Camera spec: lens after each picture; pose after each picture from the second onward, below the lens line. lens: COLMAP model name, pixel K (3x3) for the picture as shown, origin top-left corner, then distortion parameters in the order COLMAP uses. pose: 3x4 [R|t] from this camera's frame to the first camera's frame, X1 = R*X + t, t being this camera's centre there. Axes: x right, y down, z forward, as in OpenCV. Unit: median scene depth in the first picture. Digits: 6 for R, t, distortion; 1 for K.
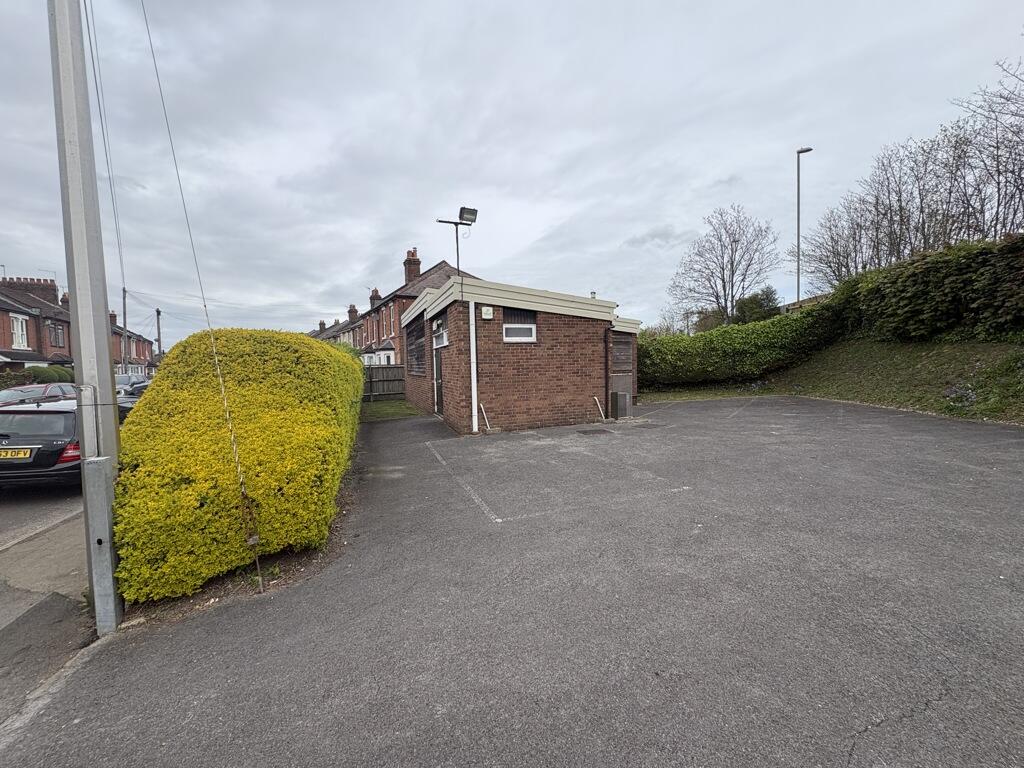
lens RADIAL K [[406.4, 0, 512.0], [0, 406.4, 384.0], [0, 0, 1]] dist [-0.001207, -0.000091]
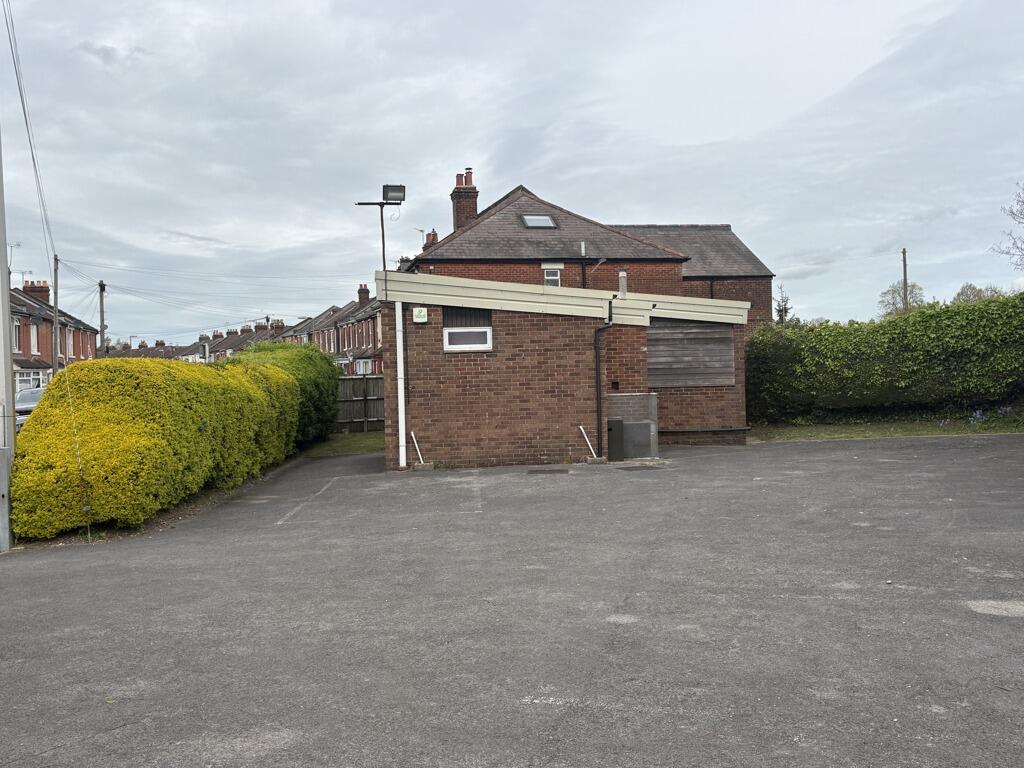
lens RADIAL K [[899.5, 0, 512.0], [0, 899.5, 384.0], [0, 0, 1]] dist [0.107585, -0.112660]
pose [[0.952408, 0.005034, -0.304785, 0.610200], [-0.011931, 0.999713, -0.020772, -0.008027], [0.304593, 0.023419, 0.952195, -0.567328]]
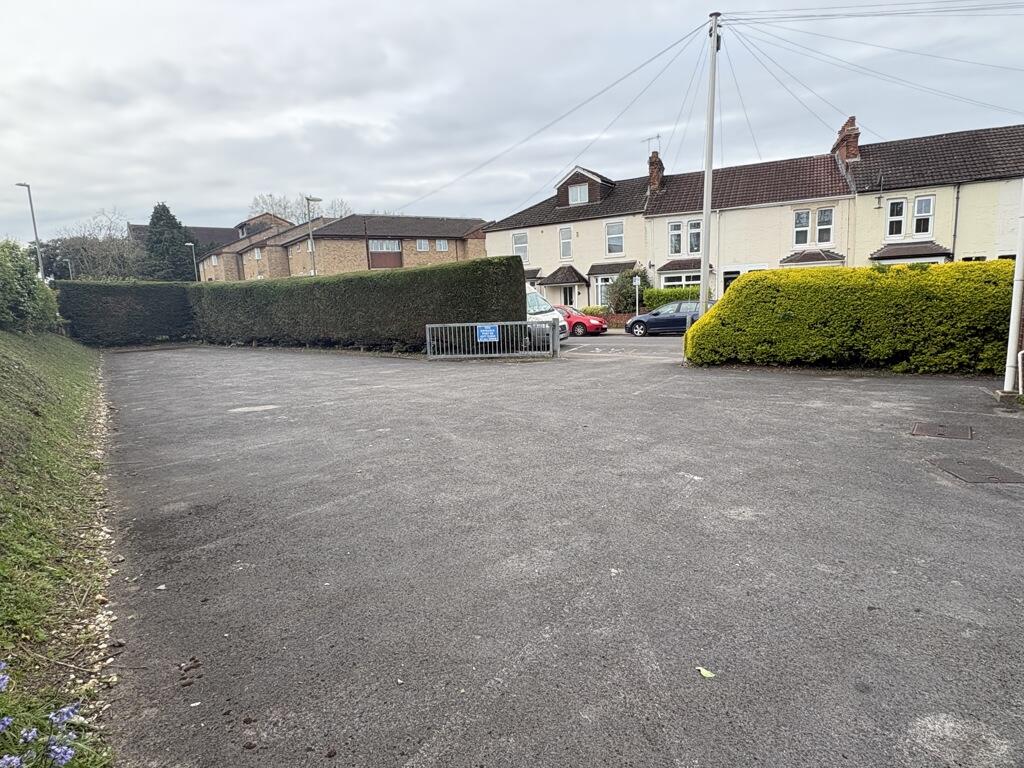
lens RADIAL K [[563.7, 0, 501.8], [0, 563.7, 387.5], [0, 0, 1]] dist [0.000582, -0.000086]
pose [[-0.788073, 0.162867, -0.593645, 0.995146], [0.038173, 0.975439, 0.216938, -0.104207], [0.614397, 0.148302, -0.774934, 1.138887]]
